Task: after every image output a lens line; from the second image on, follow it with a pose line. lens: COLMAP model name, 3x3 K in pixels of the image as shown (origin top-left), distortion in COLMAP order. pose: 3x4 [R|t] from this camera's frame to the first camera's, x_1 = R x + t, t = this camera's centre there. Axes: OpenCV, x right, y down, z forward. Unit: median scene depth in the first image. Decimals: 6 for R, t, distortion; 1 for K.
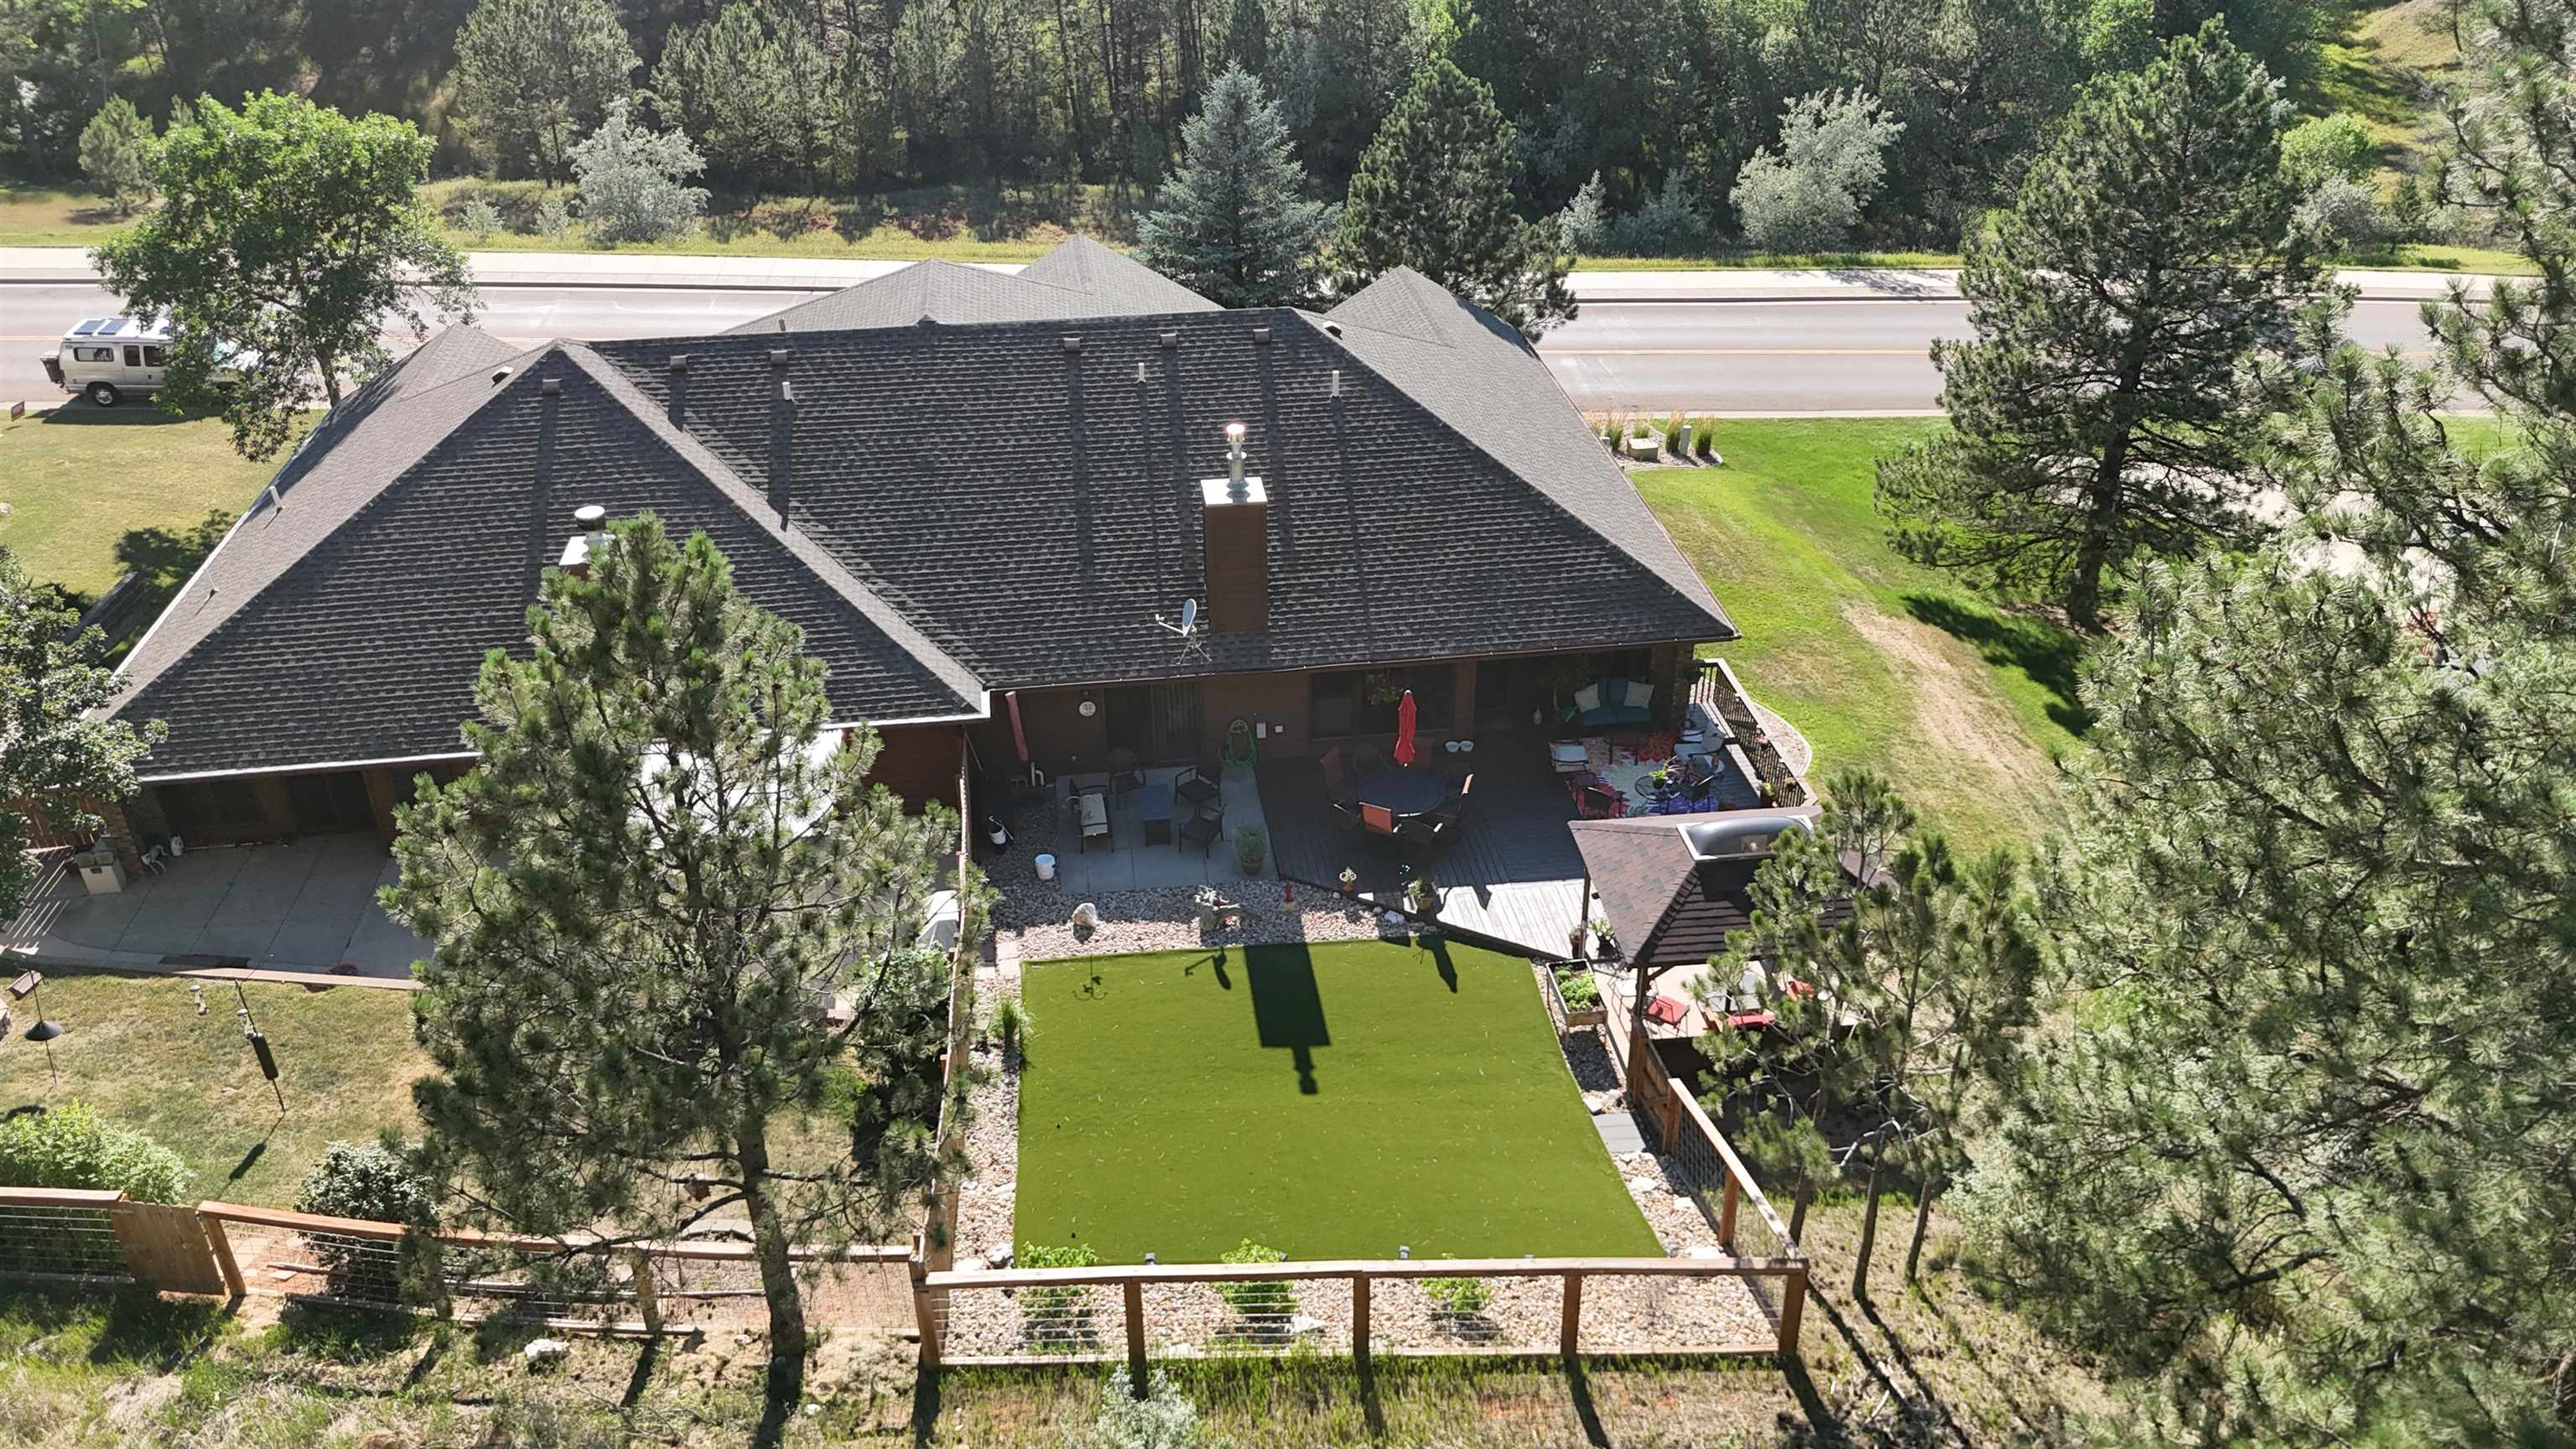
lens RADIAL K [[1882.2, 0, 1288.0], [0, 1882.2, 724.5], [0, 0, 1]] dist [0.067581, -0.057390]
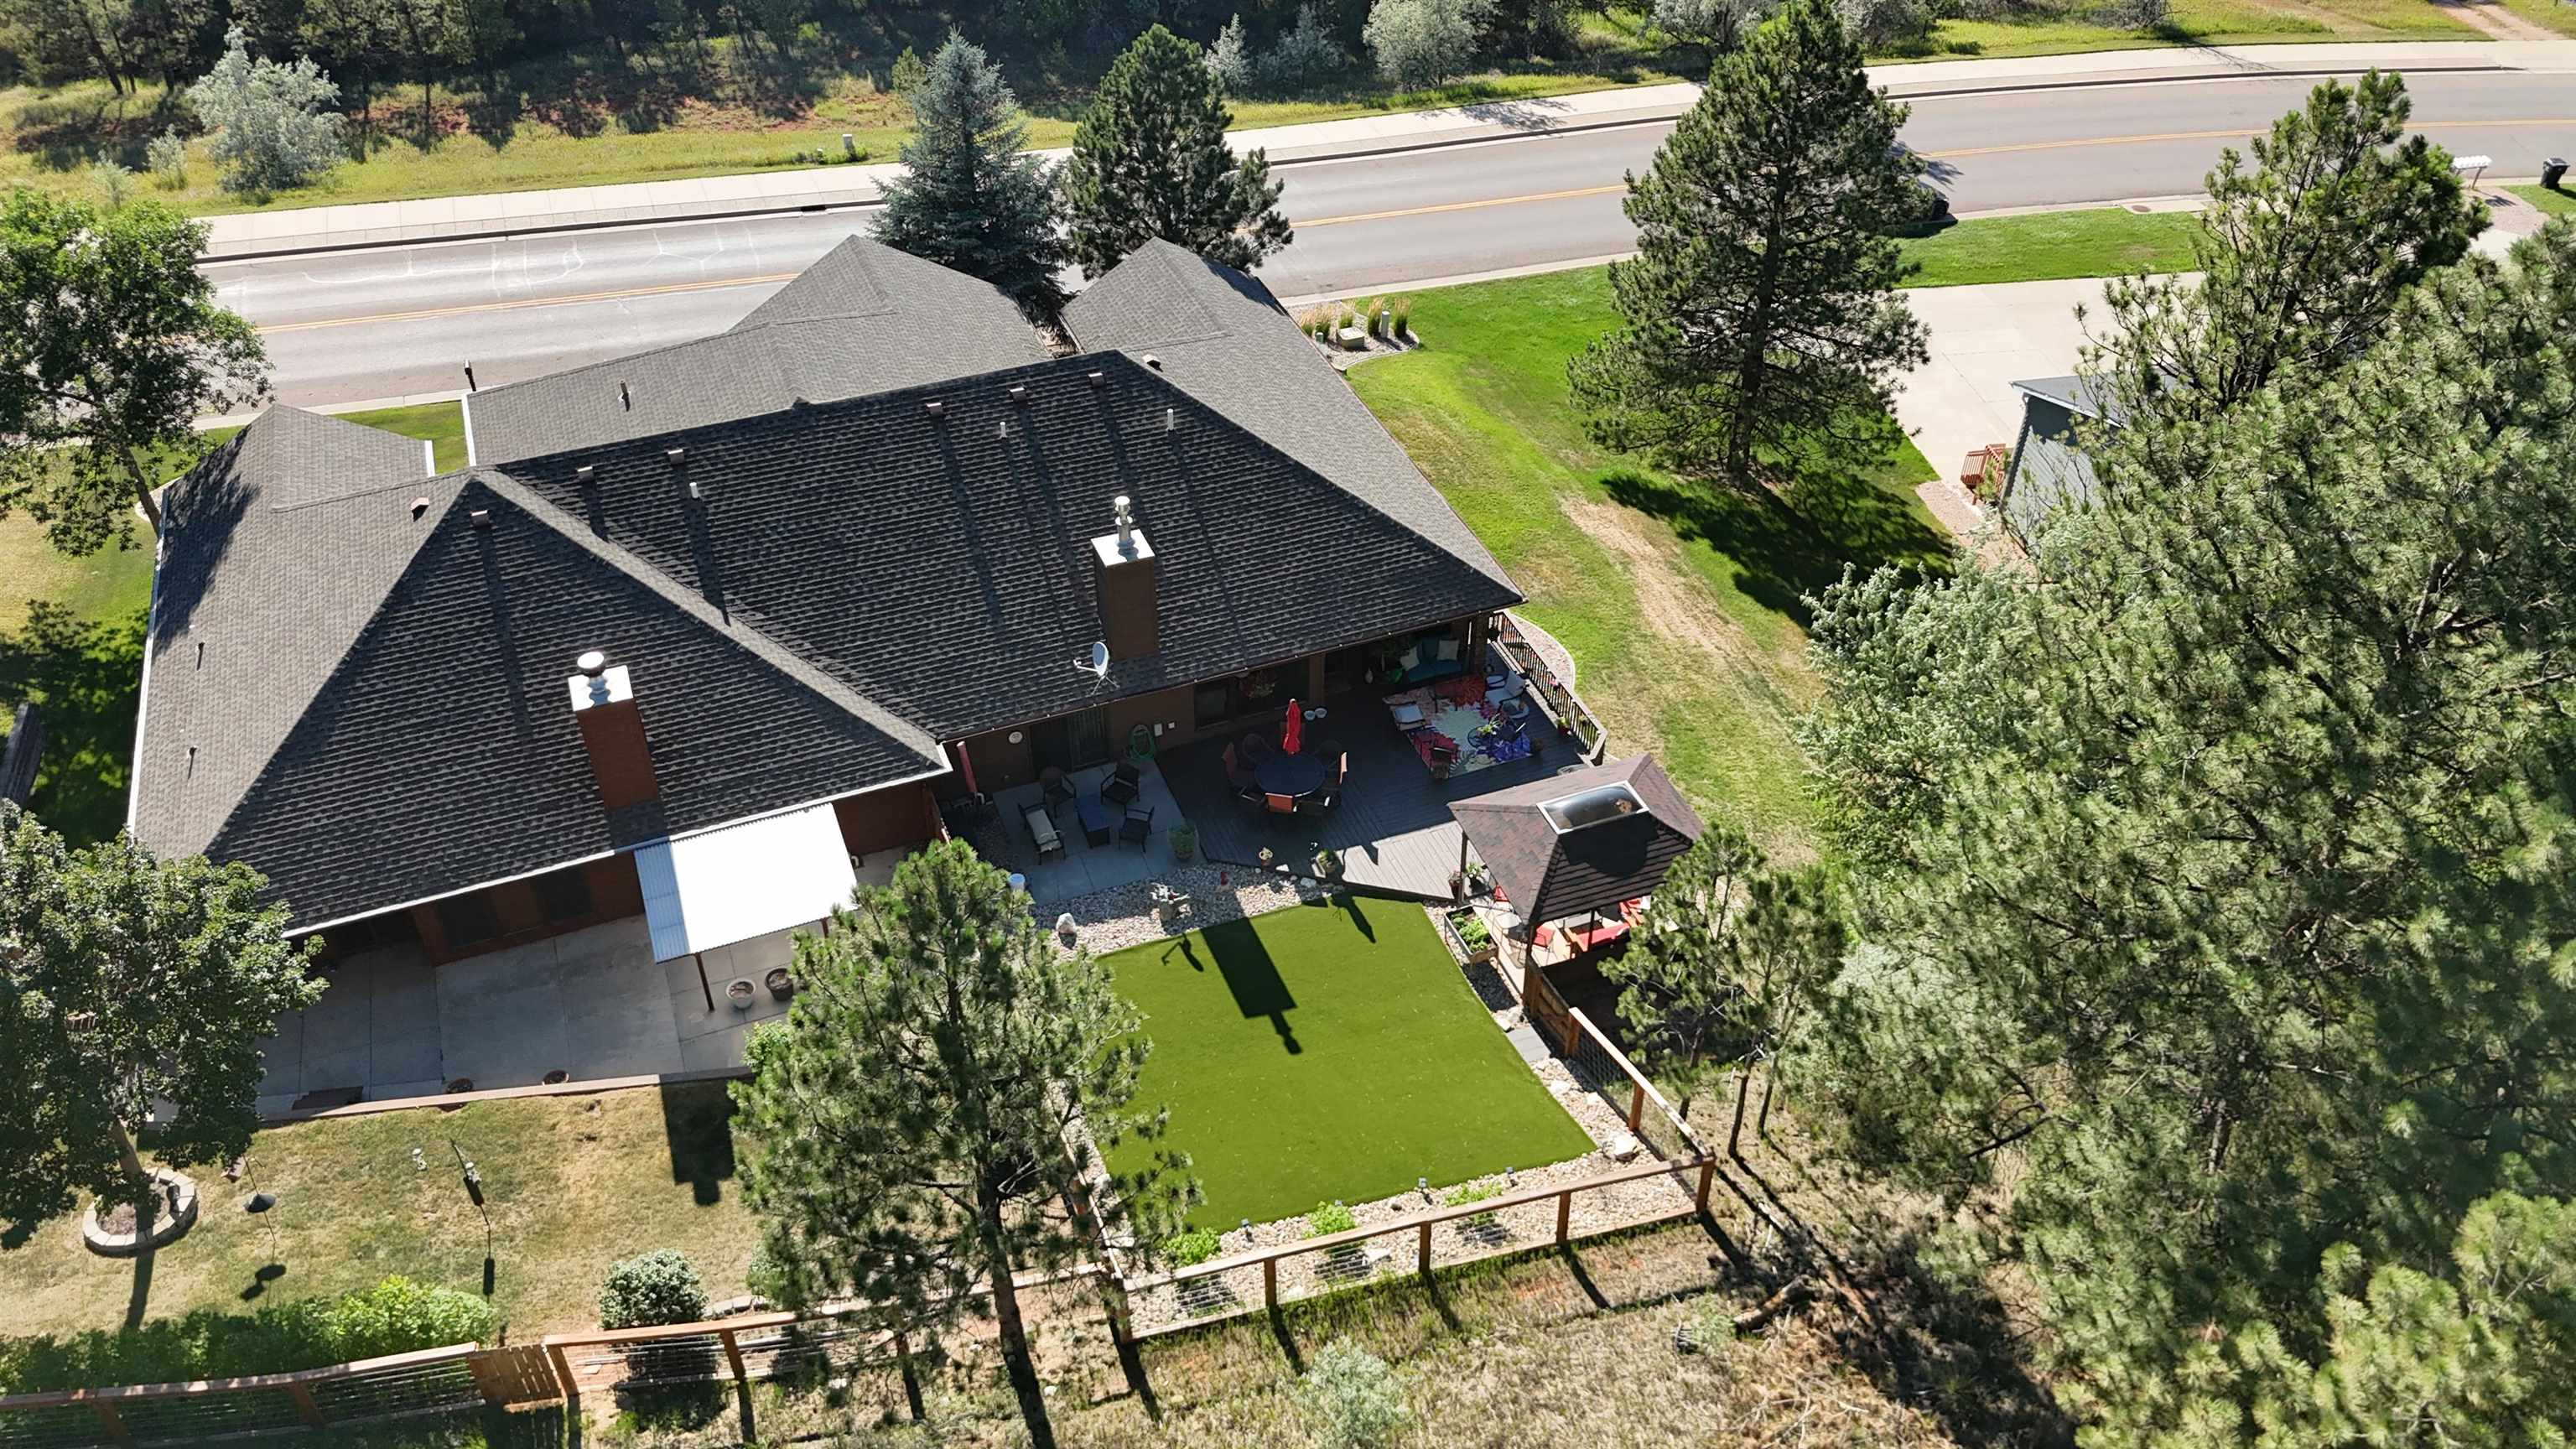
lens RADIAL K [[1871.0, 0, 1288.0], [0, 1871.0, 724.5], [0, 0, 1]] dist [0.101154, -0.131026]
pose [[0.970751, -0.147815, 0.189190, -0.171251], [0.117166, 0.979466, 0.164071, -0.200547], [-0.209557, -0.137105, 0.968136, -0.188163]]
